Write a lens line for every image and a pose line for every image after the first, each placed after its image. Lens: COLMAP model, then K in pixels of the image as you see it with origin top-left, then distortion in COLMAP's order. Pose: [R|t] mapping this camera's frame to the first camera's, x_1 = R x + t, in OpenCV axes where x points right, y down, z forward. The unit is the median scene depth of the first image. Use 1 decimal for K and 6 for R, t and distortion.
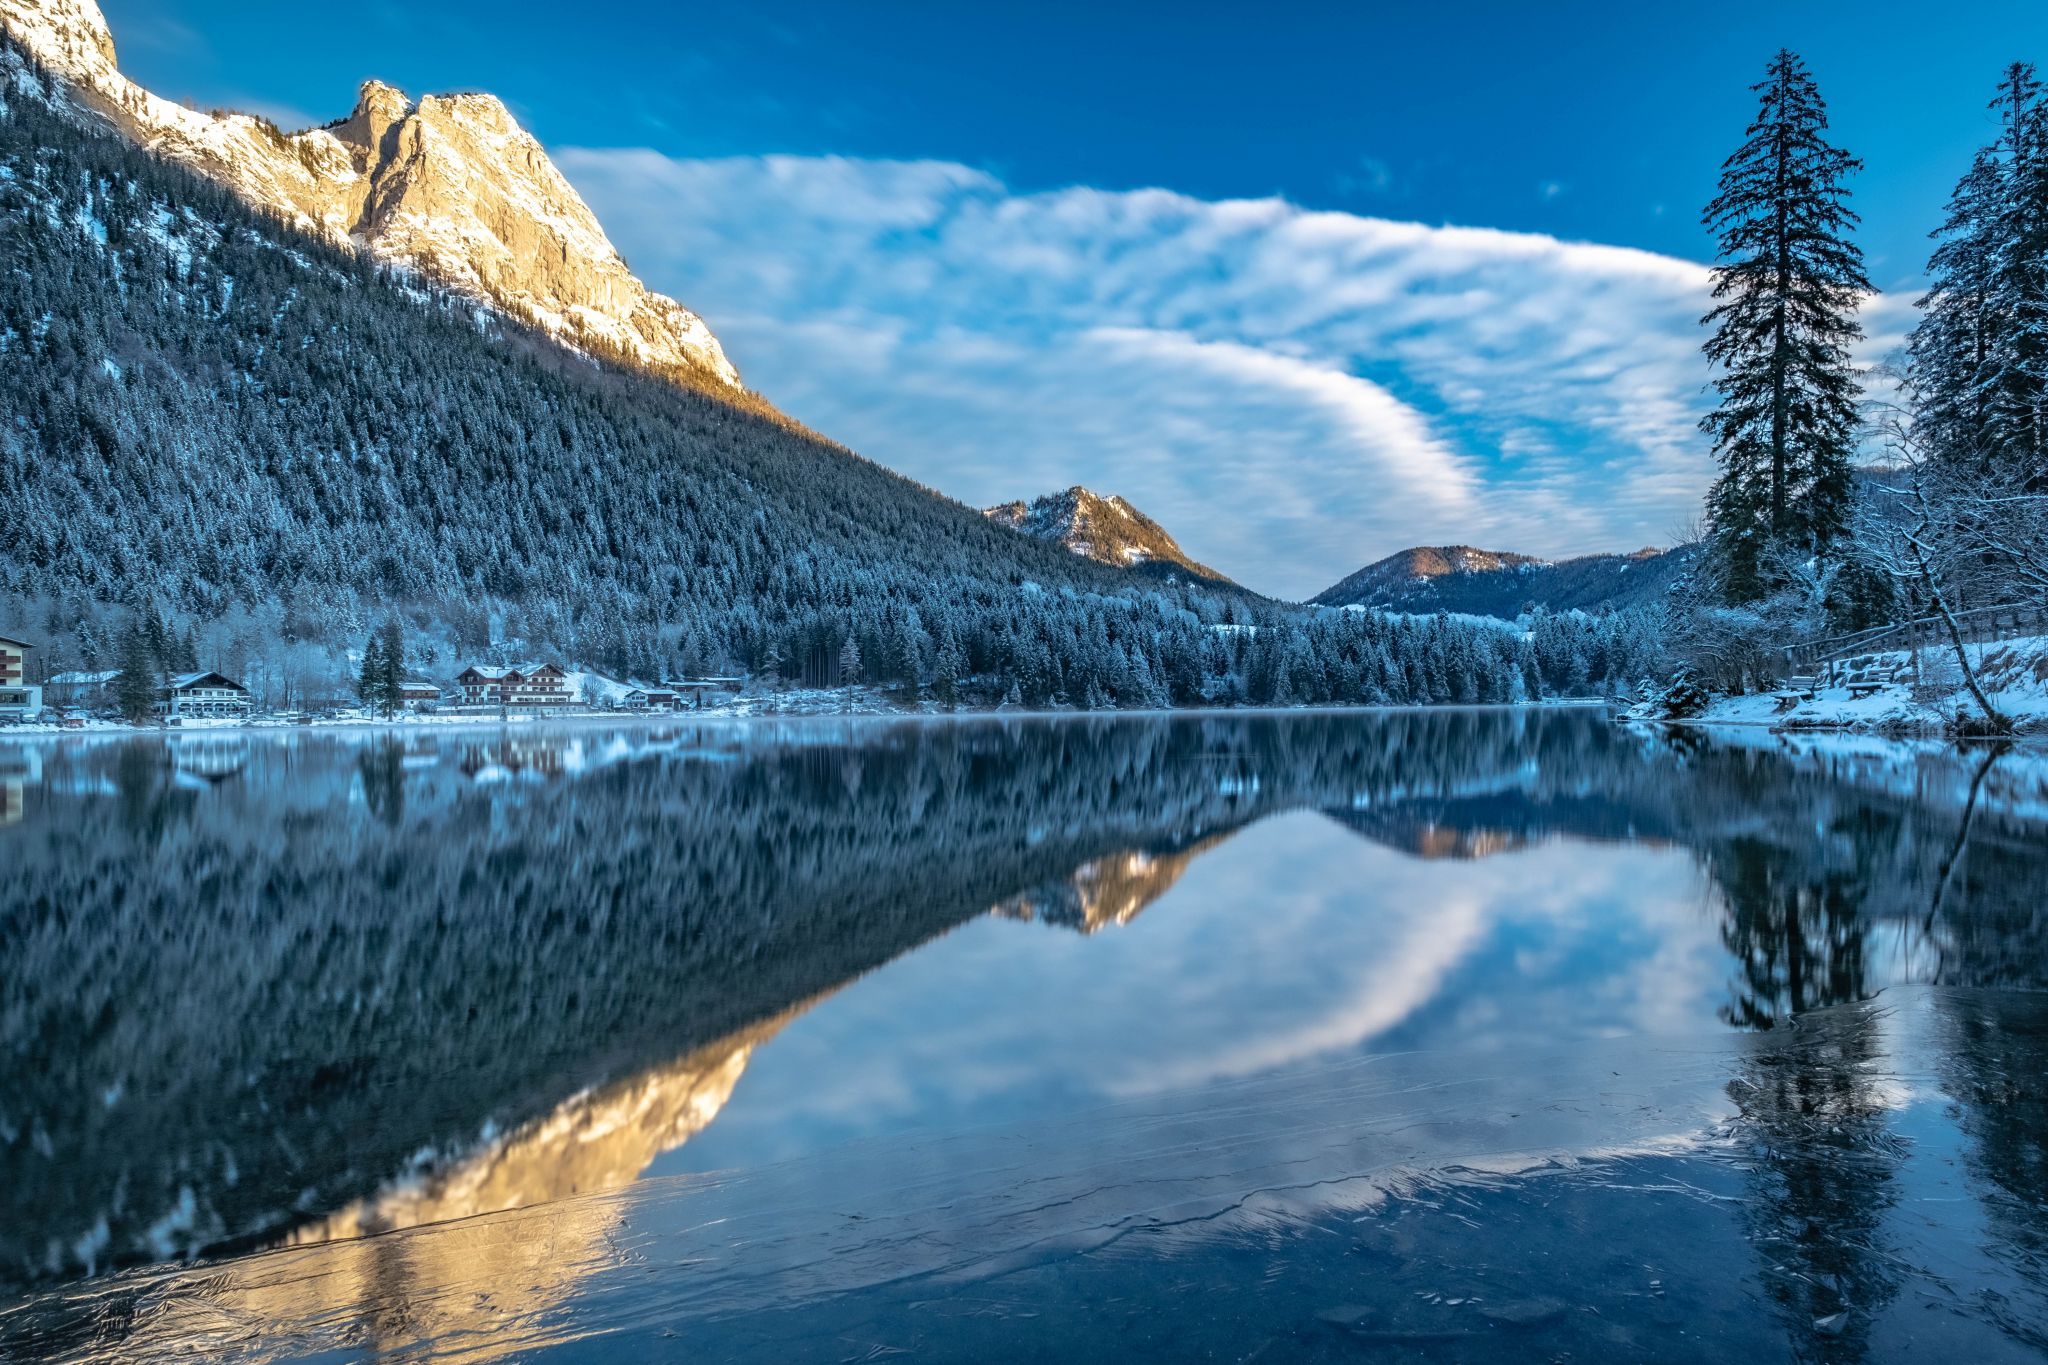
lens RADIAL K [[1252.0, 0, 1024.0], [0, 1252.0, 682.5], [0, 0, 1]] dist [0.018625, -0.000619]
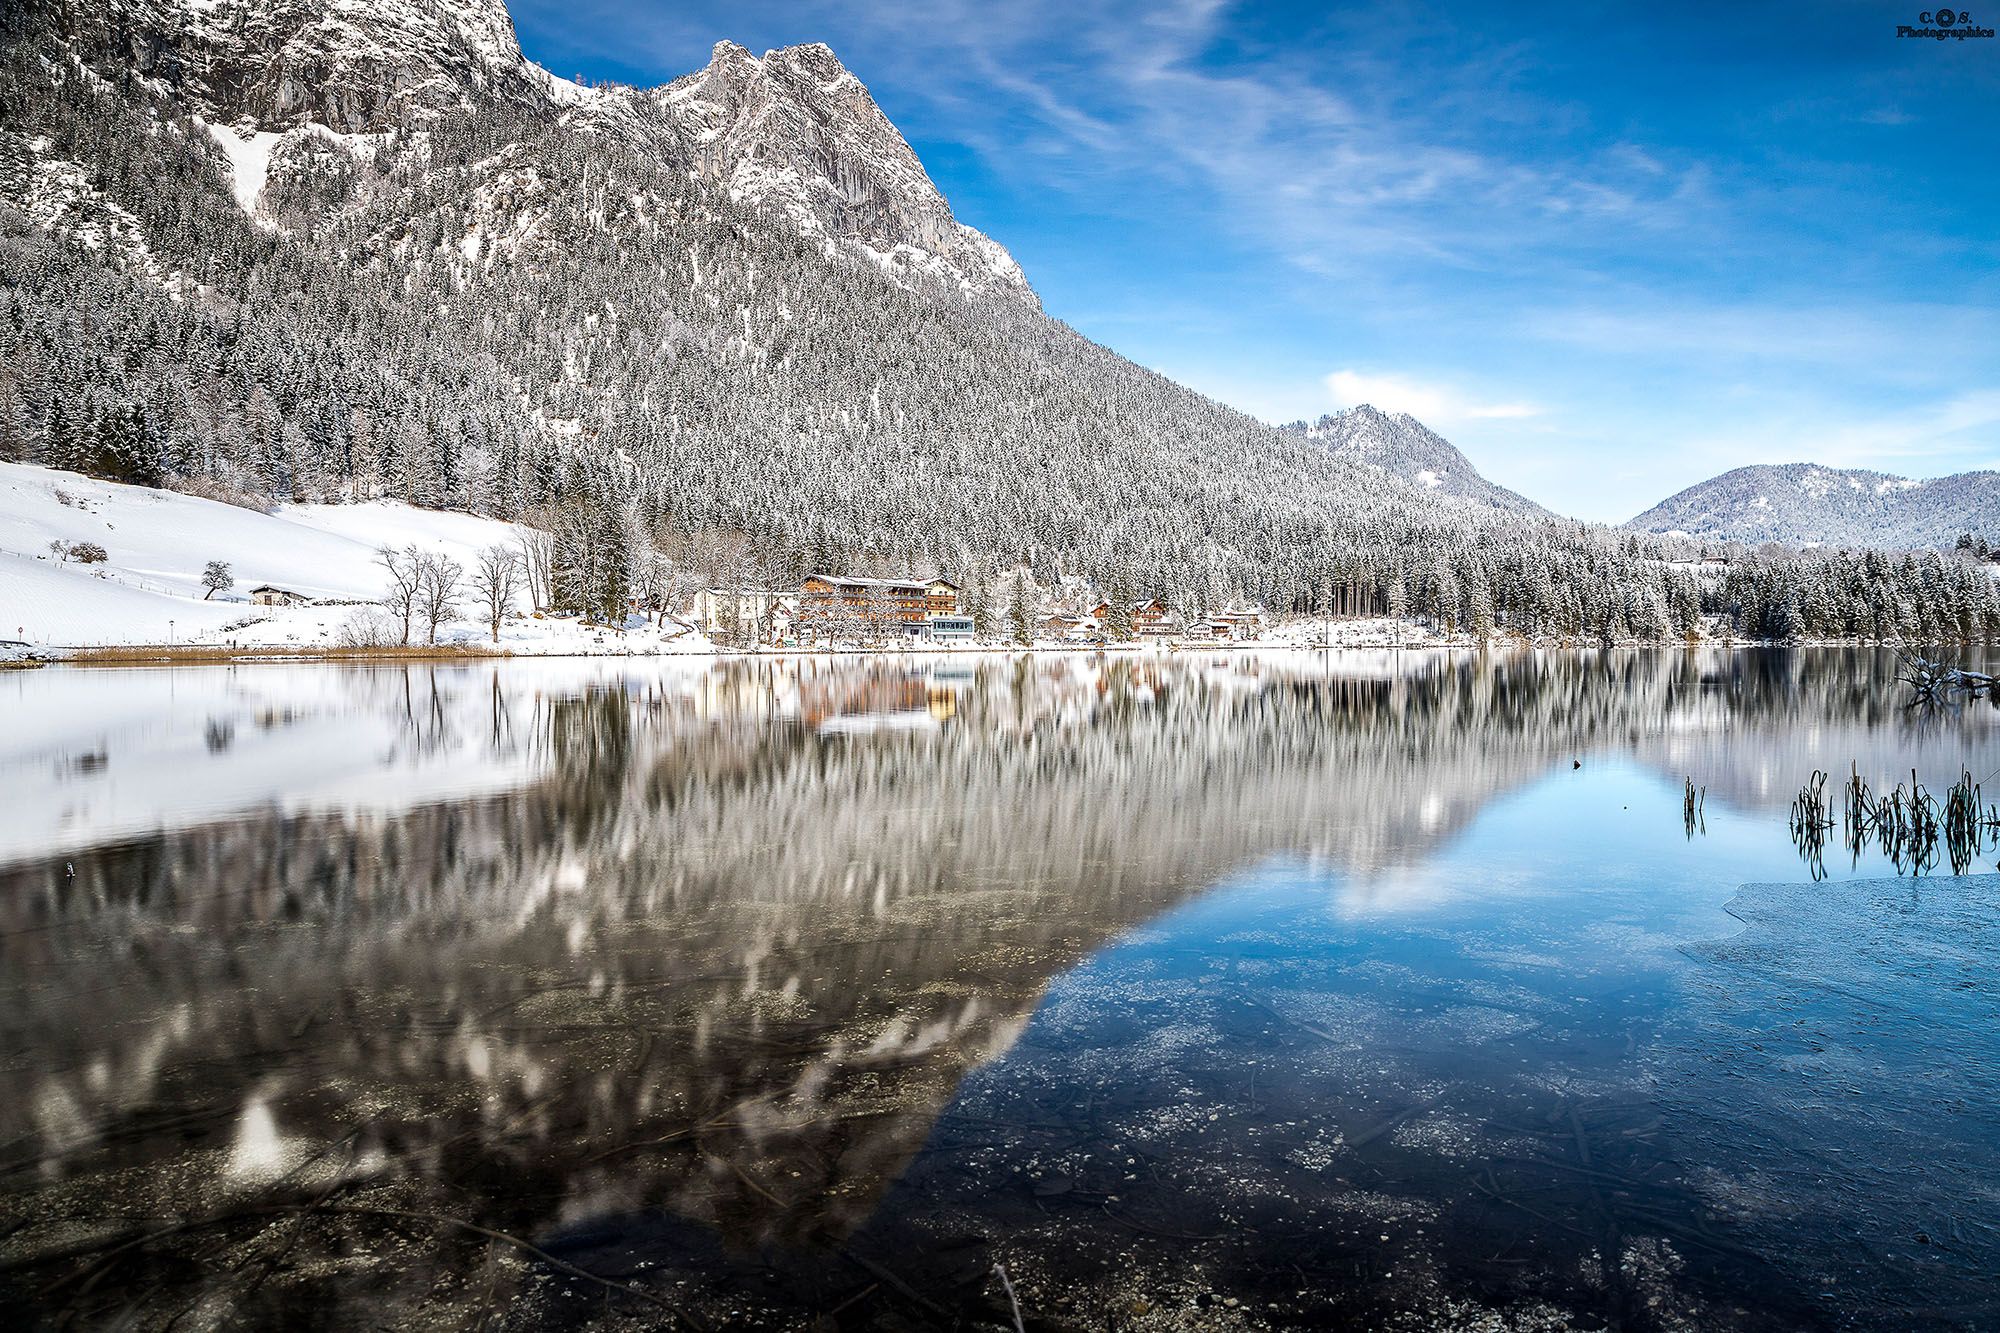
lens RADIAL K [[1337.0, 0, 1029.6], [0, 1337.0, 649.4], [0, 0, 1]] dist [-0.004276, -0.000739]
pose [[0.983666, 0.010580, -0.179693, -0.249639], [-0.005982, 0.999641, 0.026112, 0.000093], [0.179904, -0.024611, 0.983376, -0.258962]]
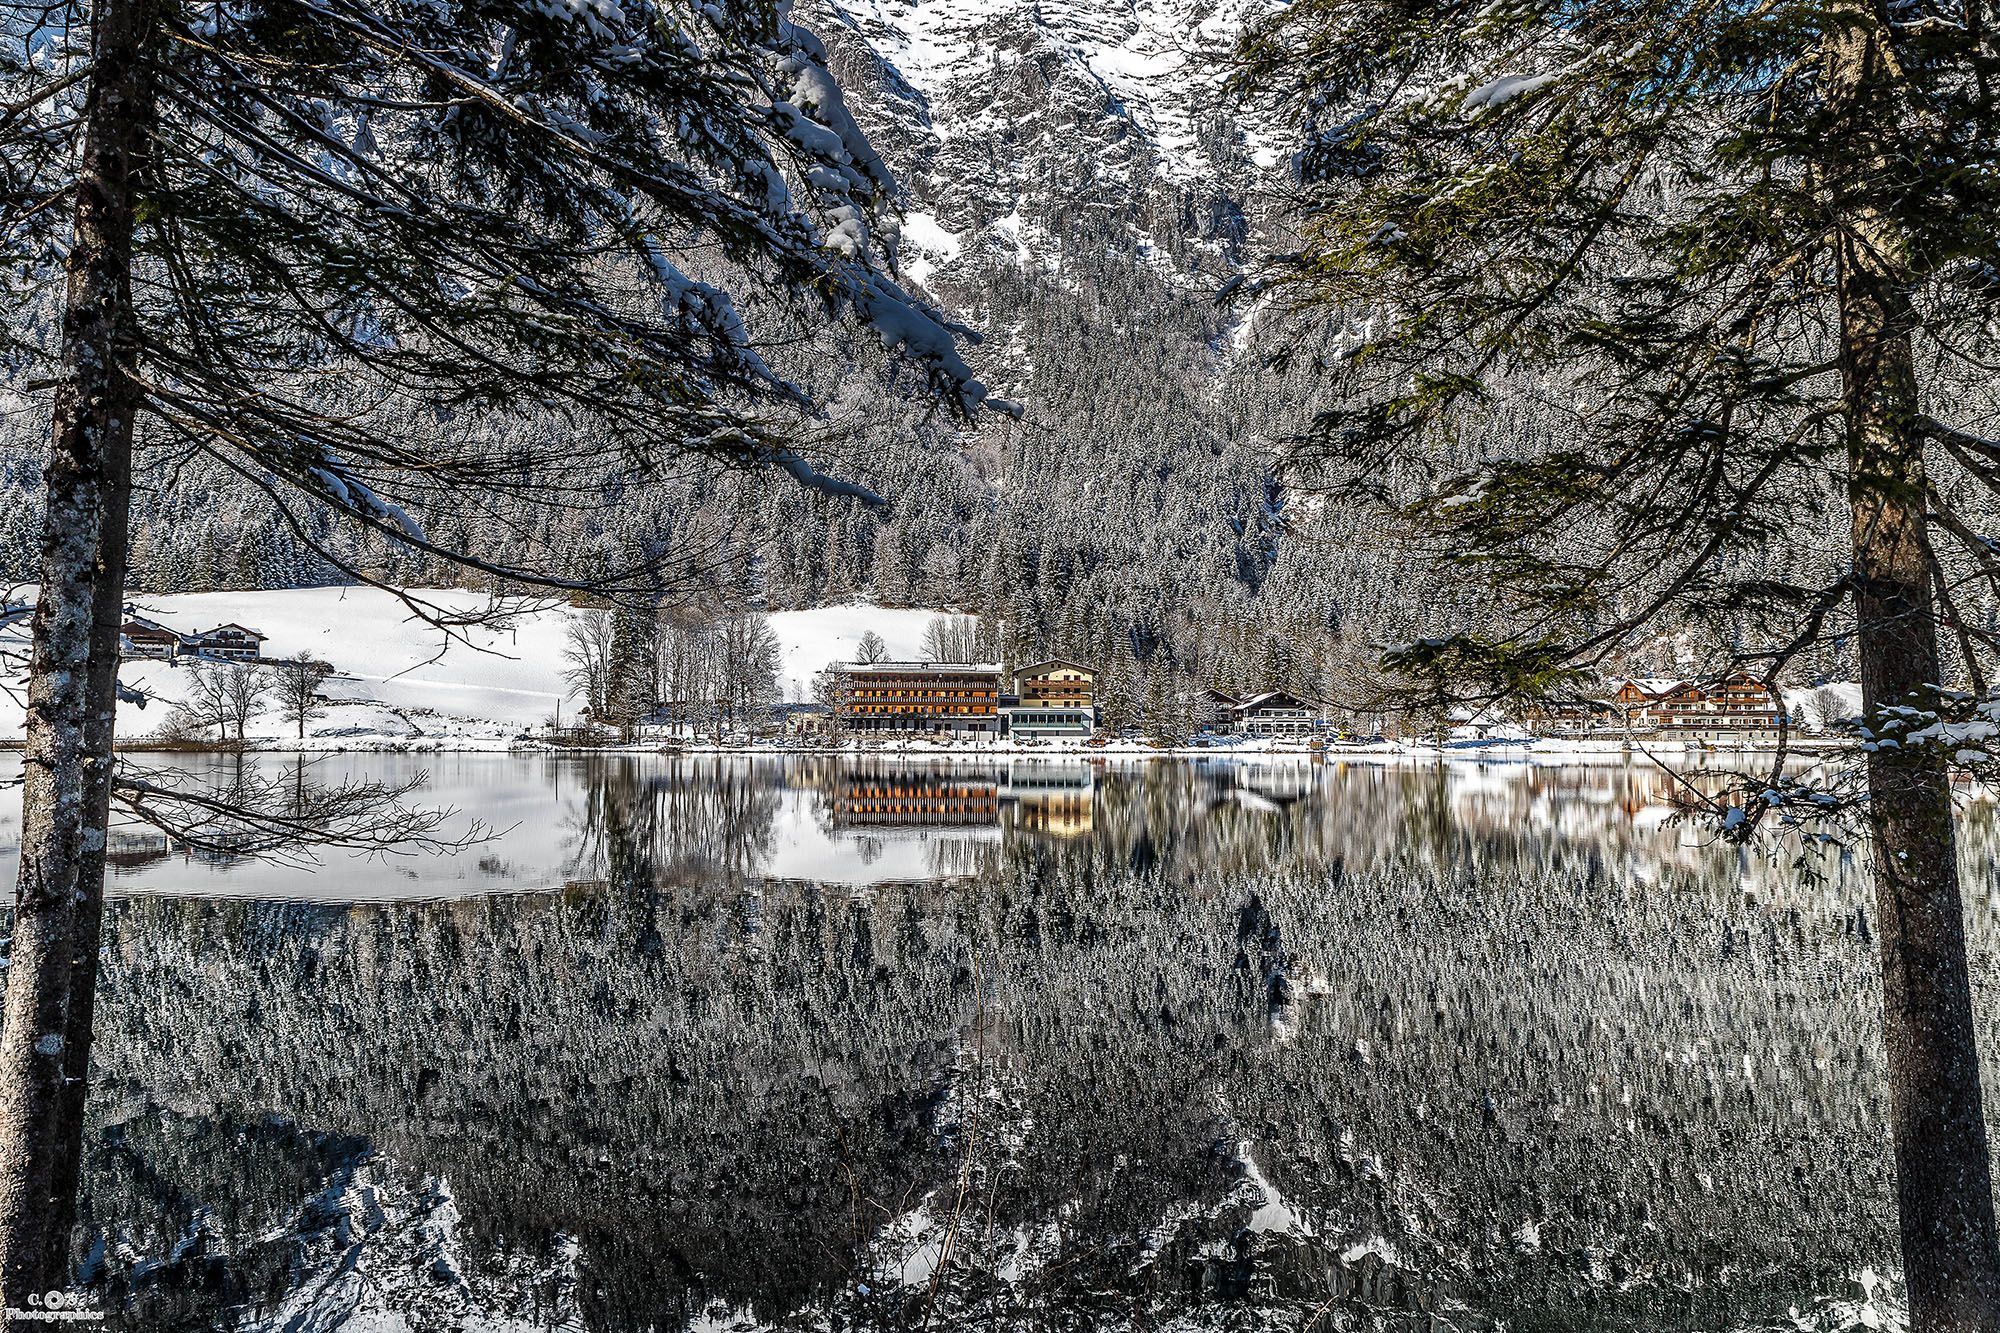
lens RADIAL K [[1371.5, 0, 999.2], [0, 1371.5, 662.4], [0, 0, 1]] dist [-0.007471, -0.001209]
pose [[0.458404, -0.026453, -0.888350, 0.135483], [0.007306, 0.999635, -0.025997, -0.003405], [0.888714, 0.005427, 0.458430, 0.216311]]
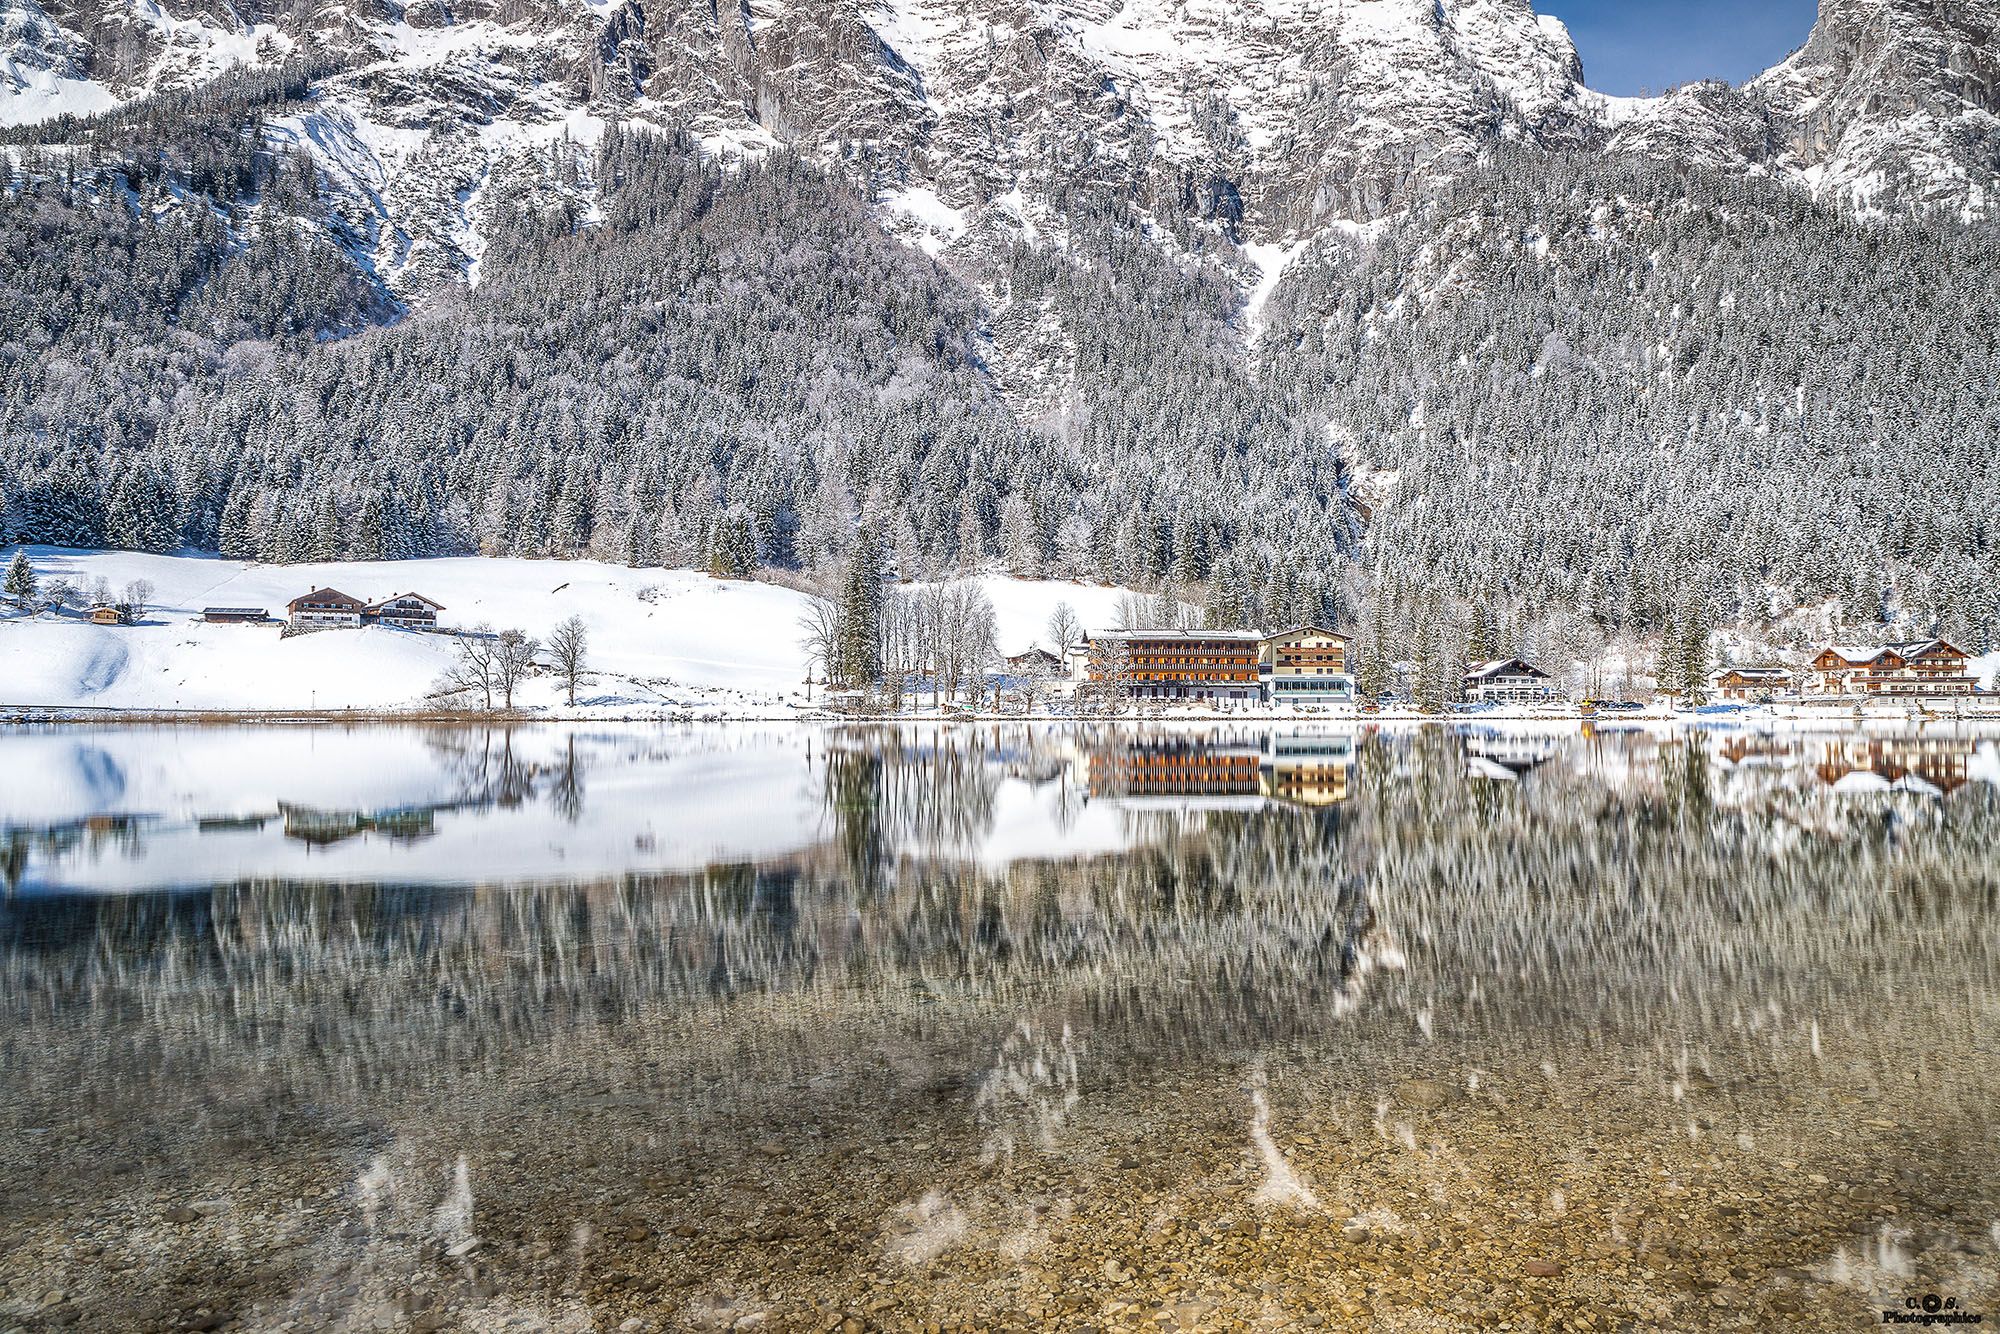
lens RADIAL K [[1368.8, 0, 1003.1], [0, 1368.8, 660.8], [0, 0, 1]] dist [-0.003296, -0.003664]
pose [[0.499778, -0.016814, -0.865990, 0.051569], [0.010113, 0.999857, -0.013577, 0.002220], [0.866095, -0.001972, 0.499876, 0.085787]]
